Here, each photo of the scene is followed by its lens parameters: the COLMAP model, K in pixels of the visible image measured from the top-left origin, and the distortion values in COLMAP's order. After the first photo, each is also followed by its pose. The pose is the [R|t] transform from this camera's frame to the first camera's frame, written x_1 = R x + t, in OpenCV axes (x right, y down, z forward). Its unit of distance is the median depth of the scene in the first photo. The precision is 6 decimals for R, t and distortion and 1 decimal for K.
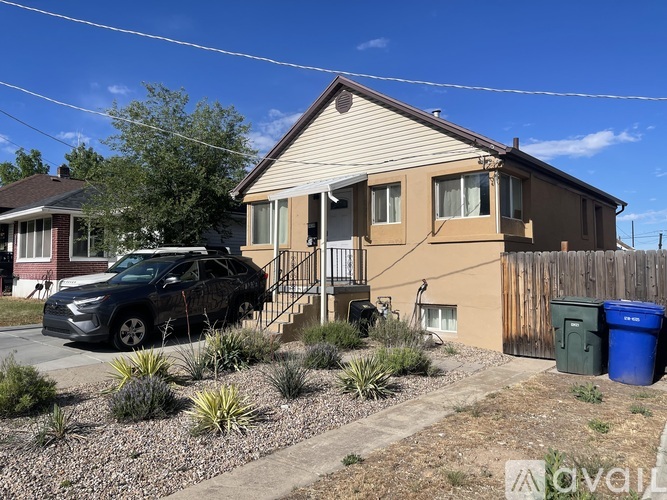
lens RADIAL K [[495.6, 0, 333.5], [0, 495.6, 250.0], [0, 0, 1]] dist [0.051292, -0.070396]
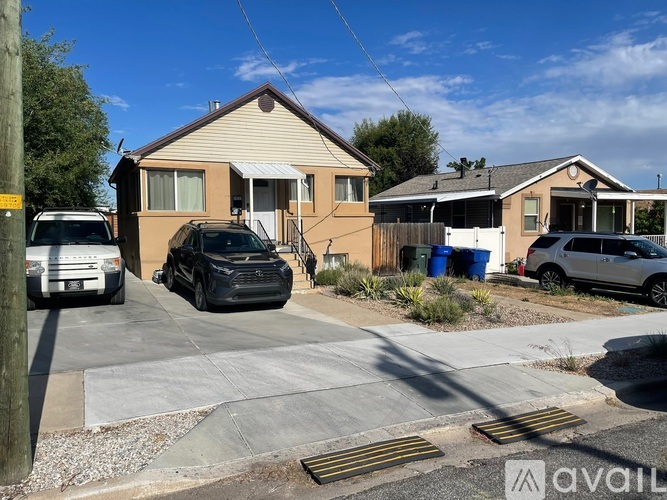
lens RADIAL K [[498.4, 0, 333.5], [0, 498.4, 250.0], [0, 0, 1]] dist [0.078444, -0.100507]
pose [[0.385931, -0.051187, 0.921107, -1.284357], [-0.028721, 0.997309, 0.067455, -0.014370], [-0.922080, -0.052489, 0.383422, 0.367397]]
